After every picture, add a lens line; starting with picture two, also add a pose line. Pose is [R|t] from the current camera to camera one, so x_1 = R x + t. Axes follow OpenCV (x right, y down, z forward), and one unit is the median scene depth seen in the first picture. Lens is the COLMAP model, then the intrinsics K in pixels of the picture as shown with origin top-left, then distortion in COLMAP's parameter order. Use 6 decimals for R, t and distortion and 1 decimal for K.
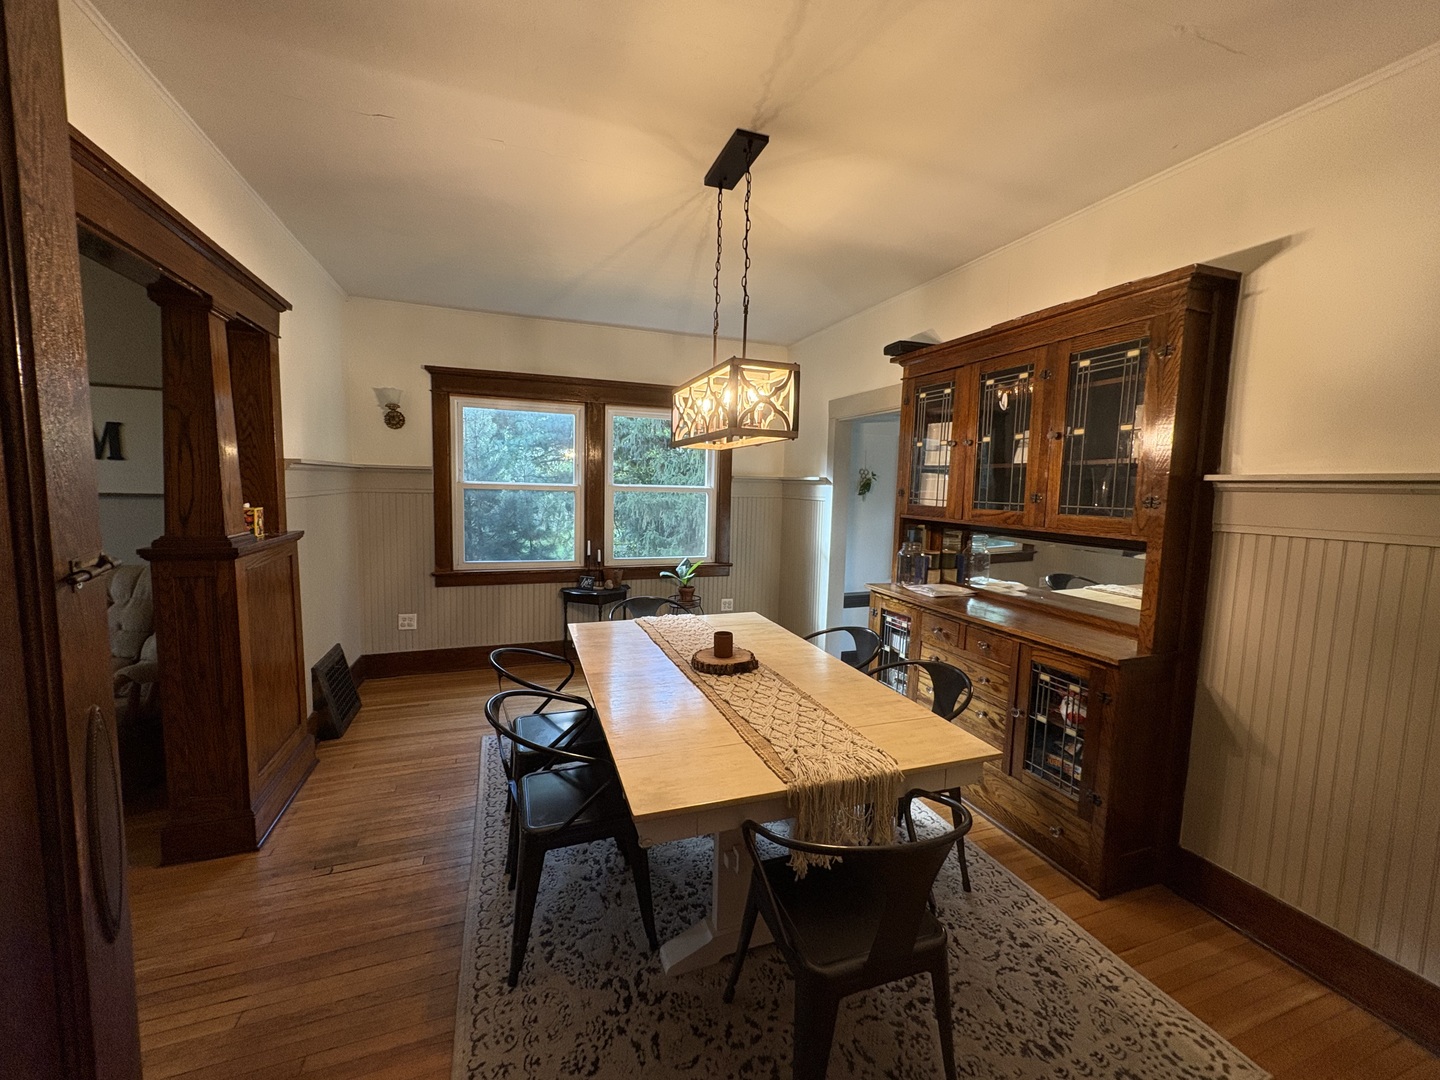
lens RADIAL K [[571.7, 0, 720.3], [0, 571.7, 538.2], [0, 0, 1]] dist [-0.001647, -0.000009]
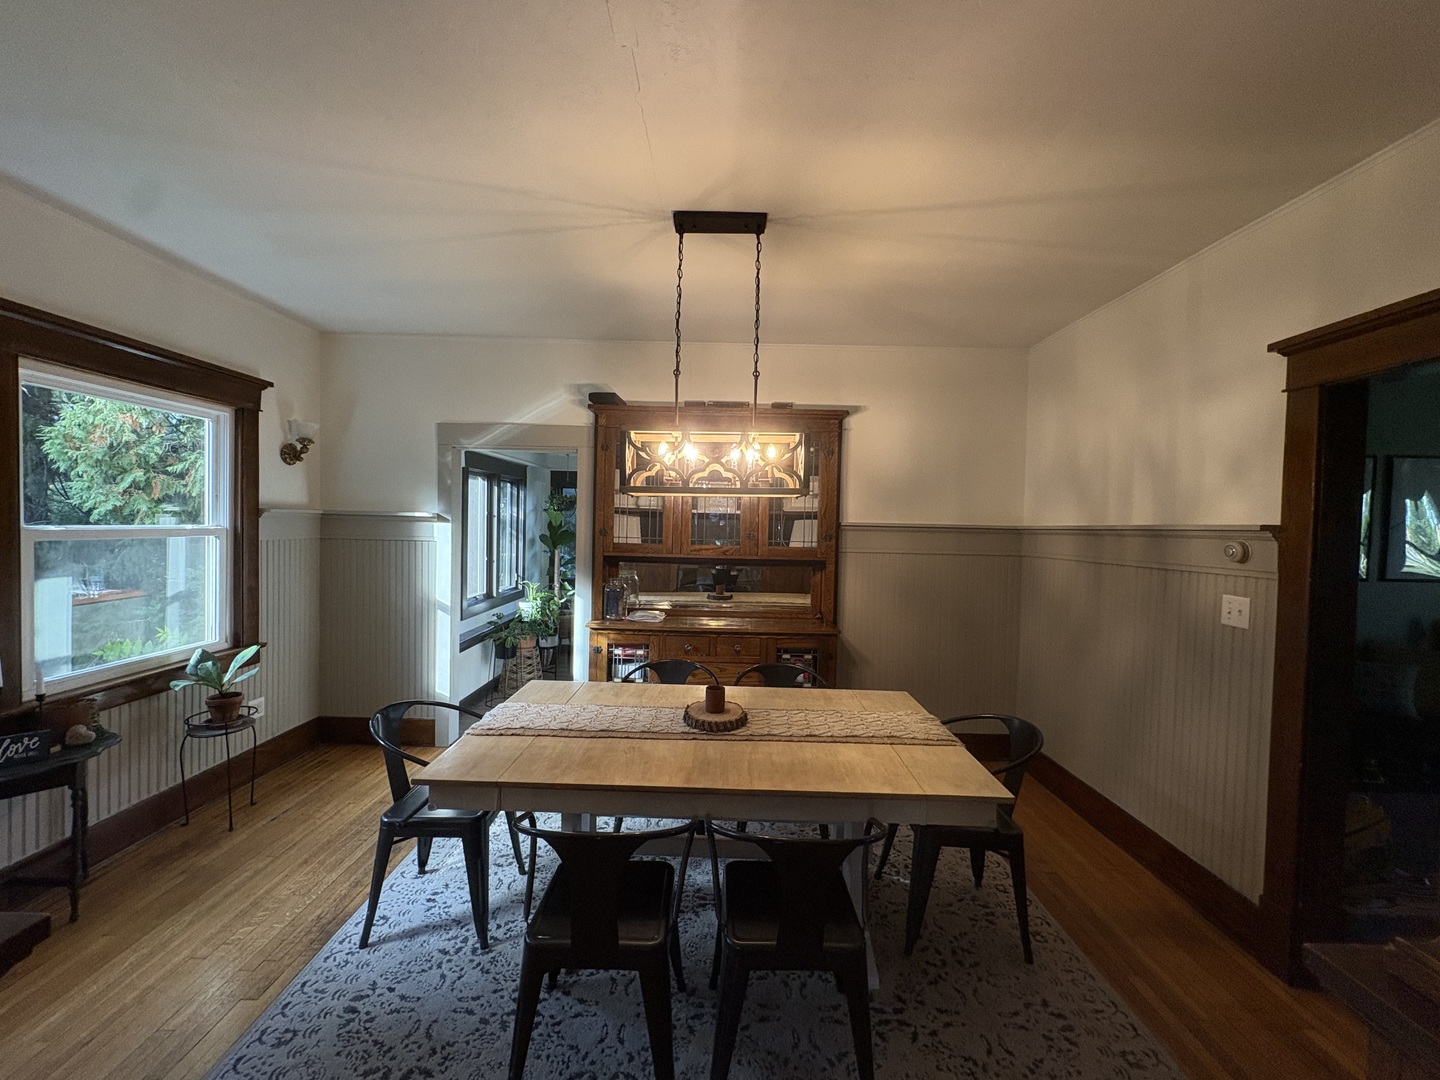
lens RADIAL K [[571.7, 0, 719.6], [0, 571.7, 538.3], [0, 0, 1]] dist [-0.001647, -0.000009]
pose [[0.349986, -0.043042, 0.935765, -0.726666], [0.074012, 0.997092, 0.018182, -0.086048], [-0.933826, 0.062894, 0.352154, 0.513104]]
